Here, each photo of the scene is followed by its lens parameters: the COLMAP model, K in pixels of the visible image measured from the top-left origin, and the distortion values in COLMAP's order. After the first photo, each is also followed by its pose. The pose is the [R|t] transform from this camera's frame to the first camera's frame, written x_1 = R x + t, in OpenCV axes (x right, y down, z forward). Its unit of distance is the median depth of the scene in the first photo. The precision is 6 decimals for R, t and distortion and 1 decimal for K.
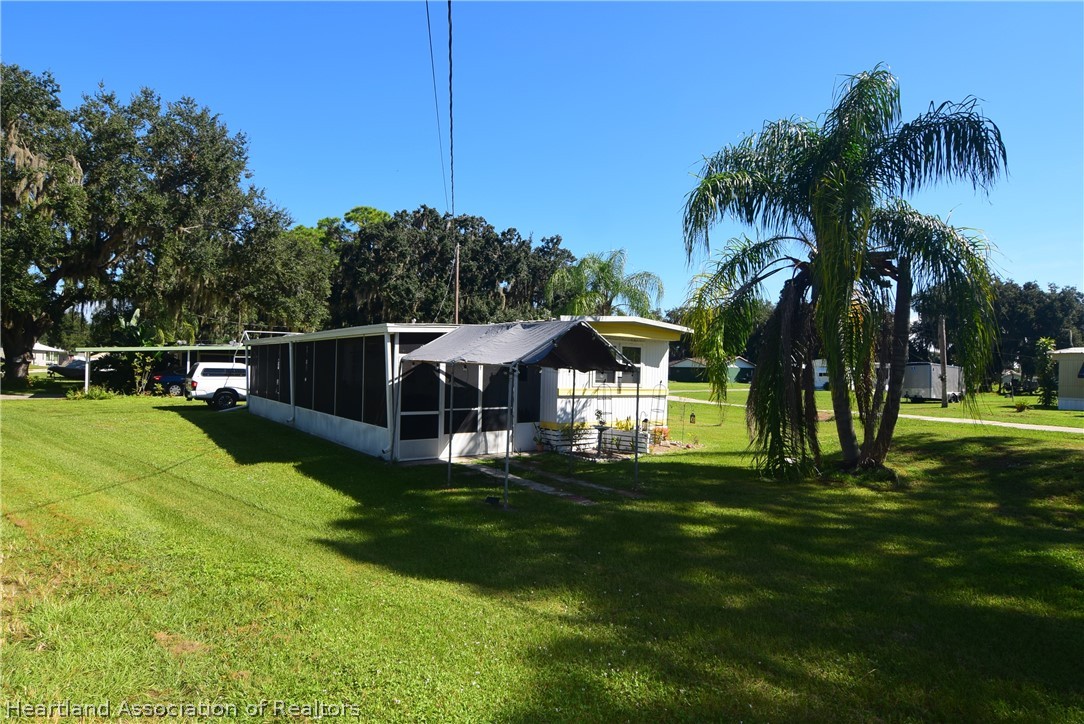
lens RADIAL K [[588.4, 0, 542.0], [0, 588.4, 362.0], [0, 0, 1]] dist [-0.013504, -0.000716]
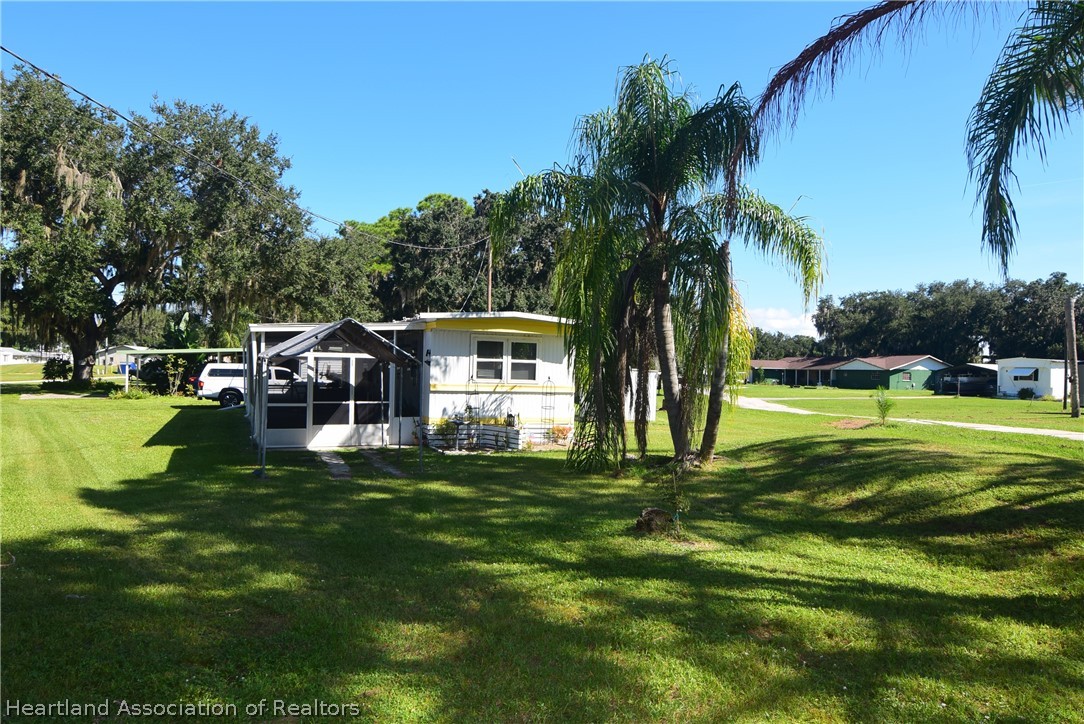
lens RADIAL K [[718.4, 0, 542.0], [0, 718.4, 362.0], [0, 0, 1]] dist [0.002687, 0.001436]
pose [[0.970474, -0.006241, -0.241127, 0.276179], [0.004973, 0.999970, -0.005870, 0.008053], [0.241156, 0.004497, 0.970476, -0.092738]]
